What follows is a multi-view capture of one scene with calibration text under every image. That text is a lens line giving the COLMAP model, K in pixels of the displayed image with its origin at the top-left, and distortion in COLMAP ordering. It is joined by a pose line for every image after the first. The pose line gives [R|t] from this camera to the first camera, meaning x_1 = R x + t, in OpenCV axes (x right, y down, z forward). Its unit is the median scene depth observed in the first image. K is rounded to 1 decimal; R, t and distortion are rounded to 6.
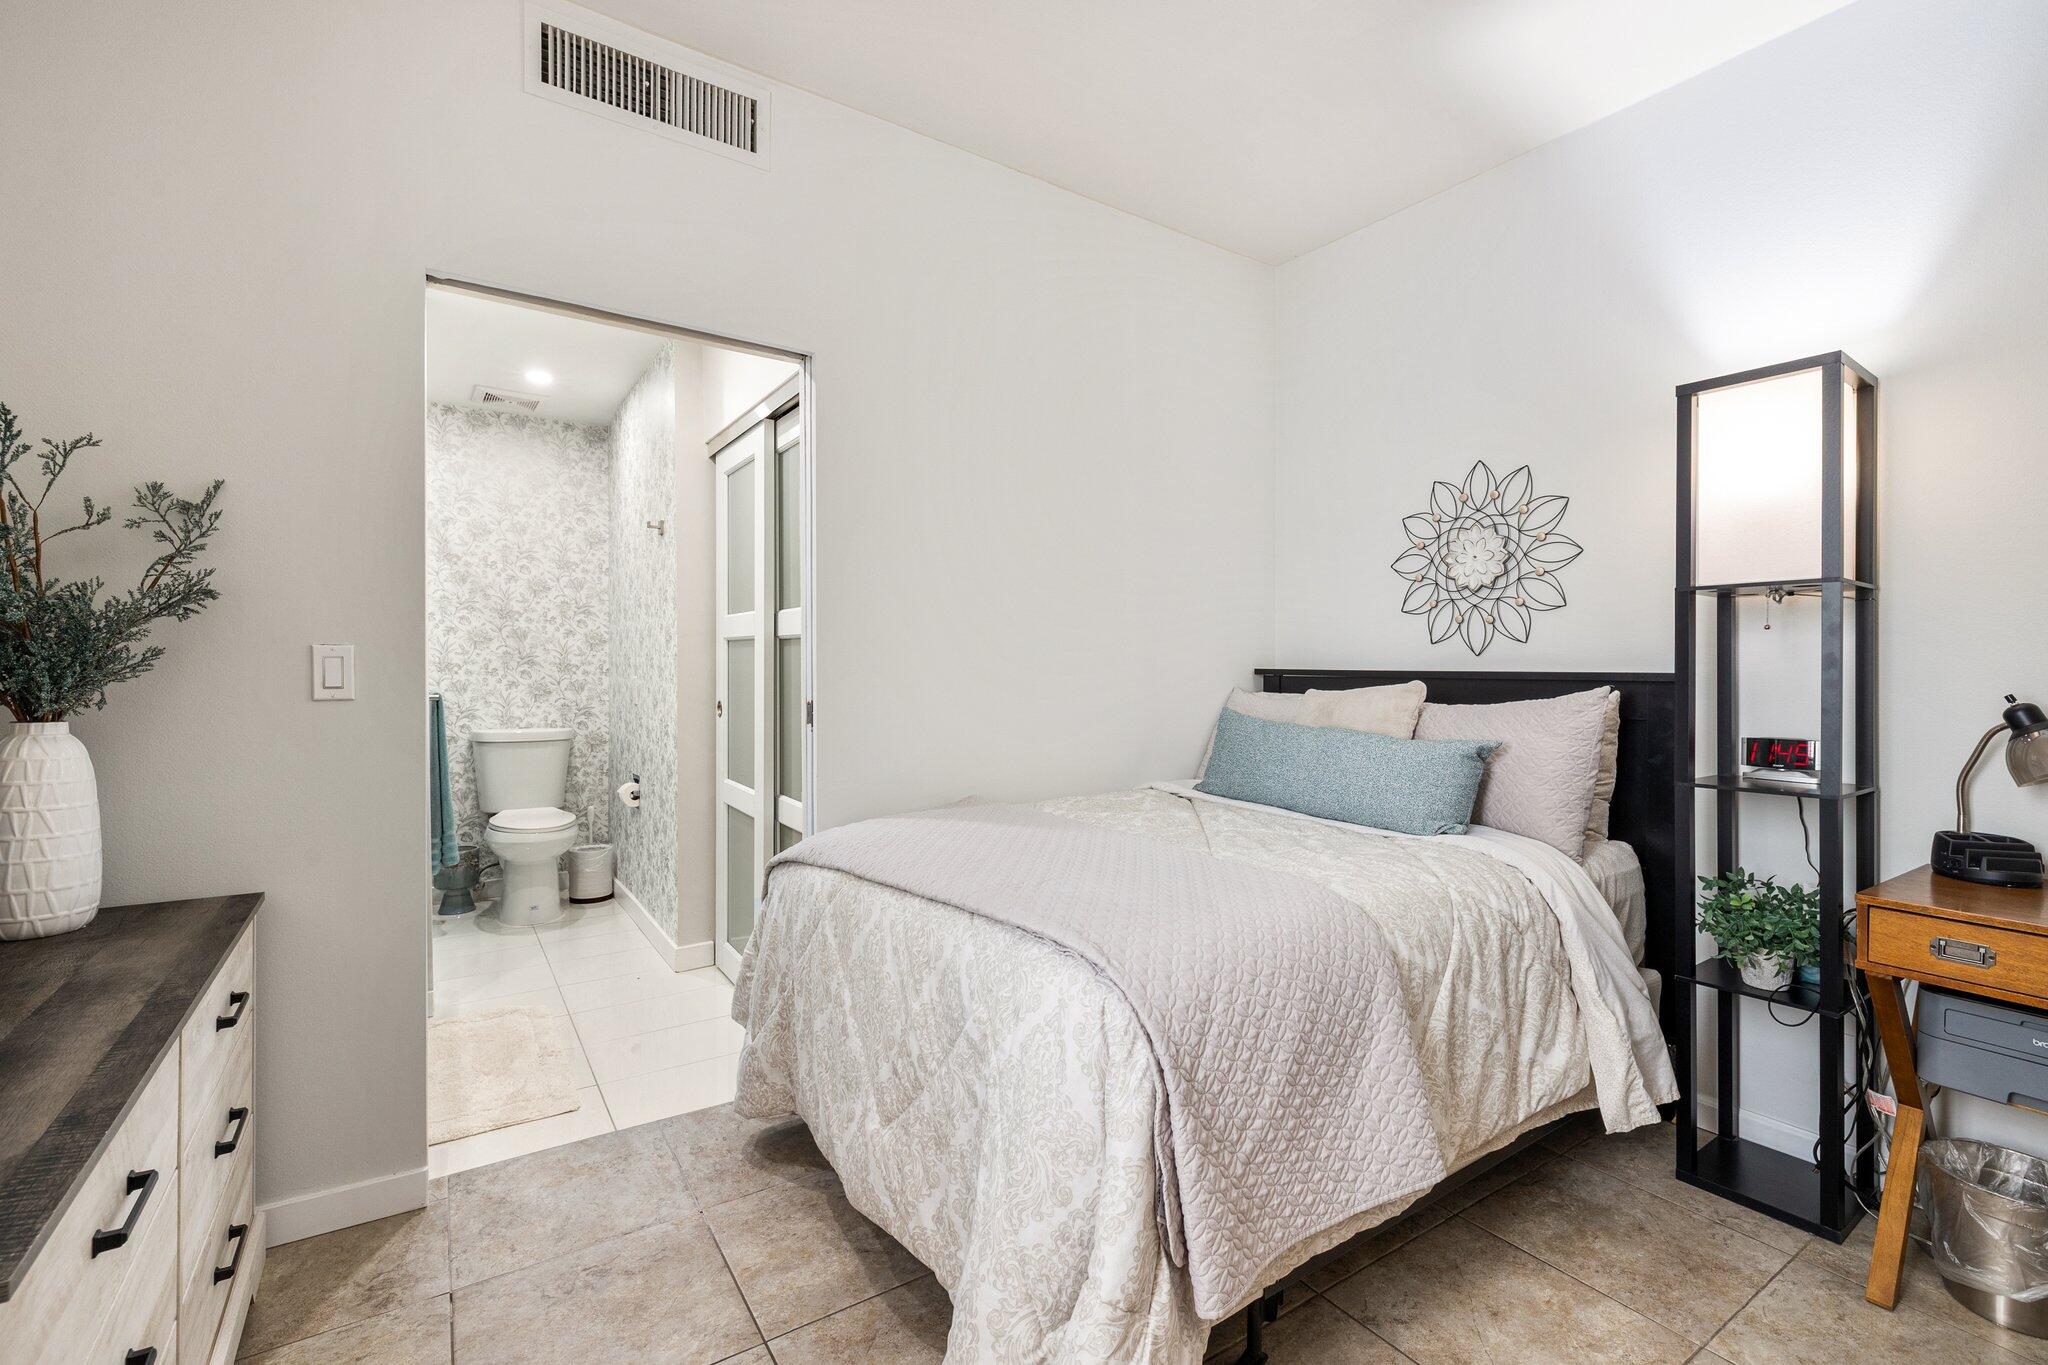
lens RADIAL K [[886.7, 0, 1027.3], [0, 886.7, 643.9], [0, 0, 1]] dist [0.004130, 0.000315]
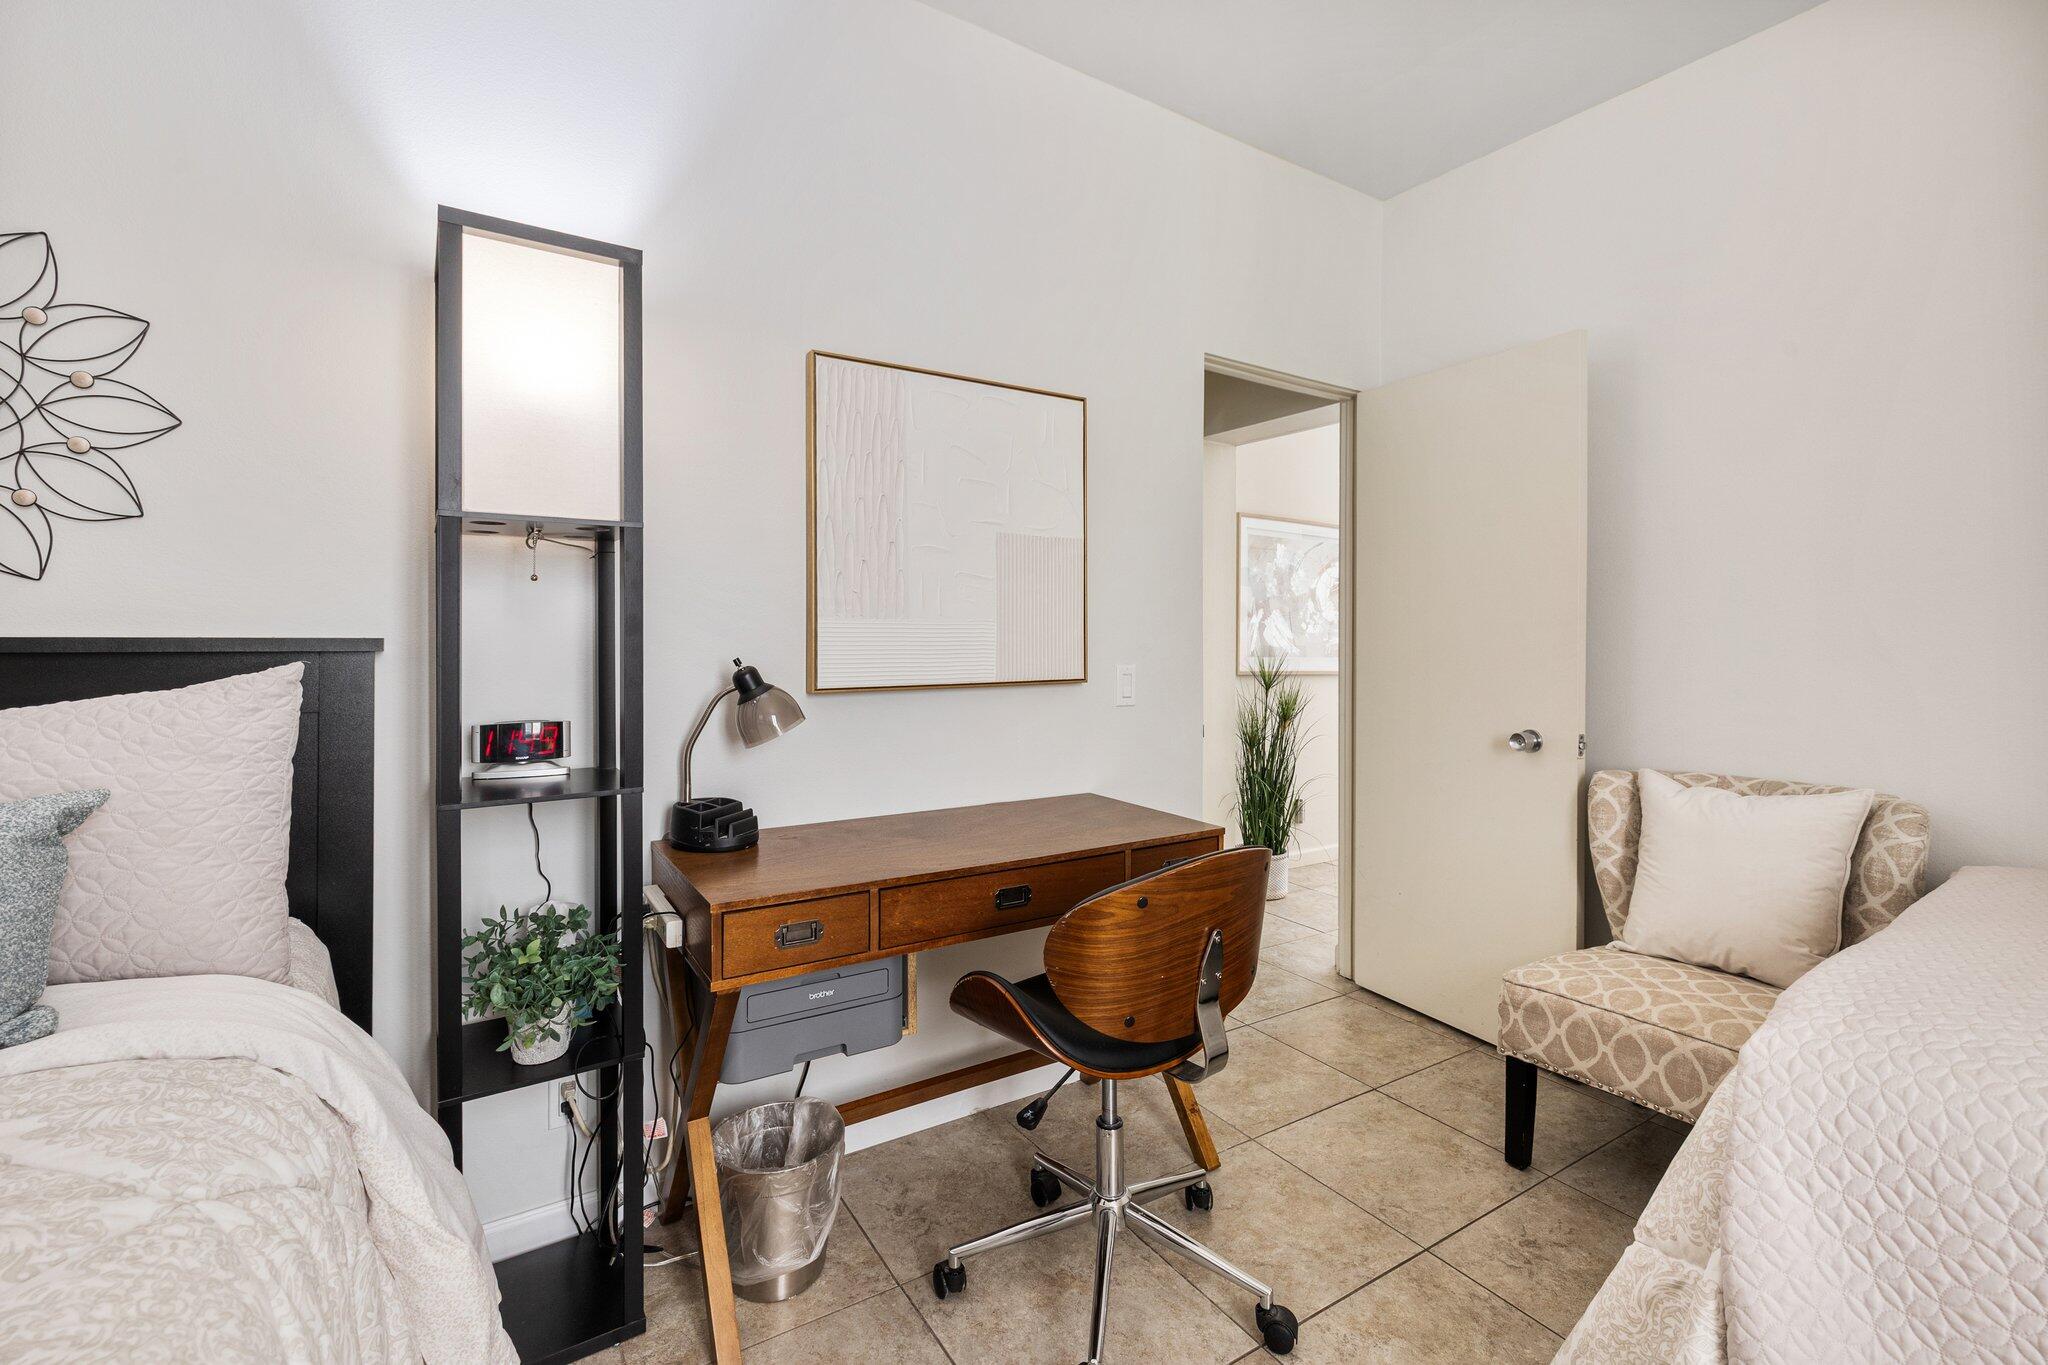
lens RADIAL K [[893.3, 0, 1026.3], [0, 893.3, 627.9], [0, 0, 1]] dist [0.011815, -0.000281]
pose [[0.019906, 0.009073, 0.999761, 0.063793], [-0.028427, 0.999560, -0.008505, 0.015623], [-0.999398, -0.028251, 0.020155, 0.472376]]
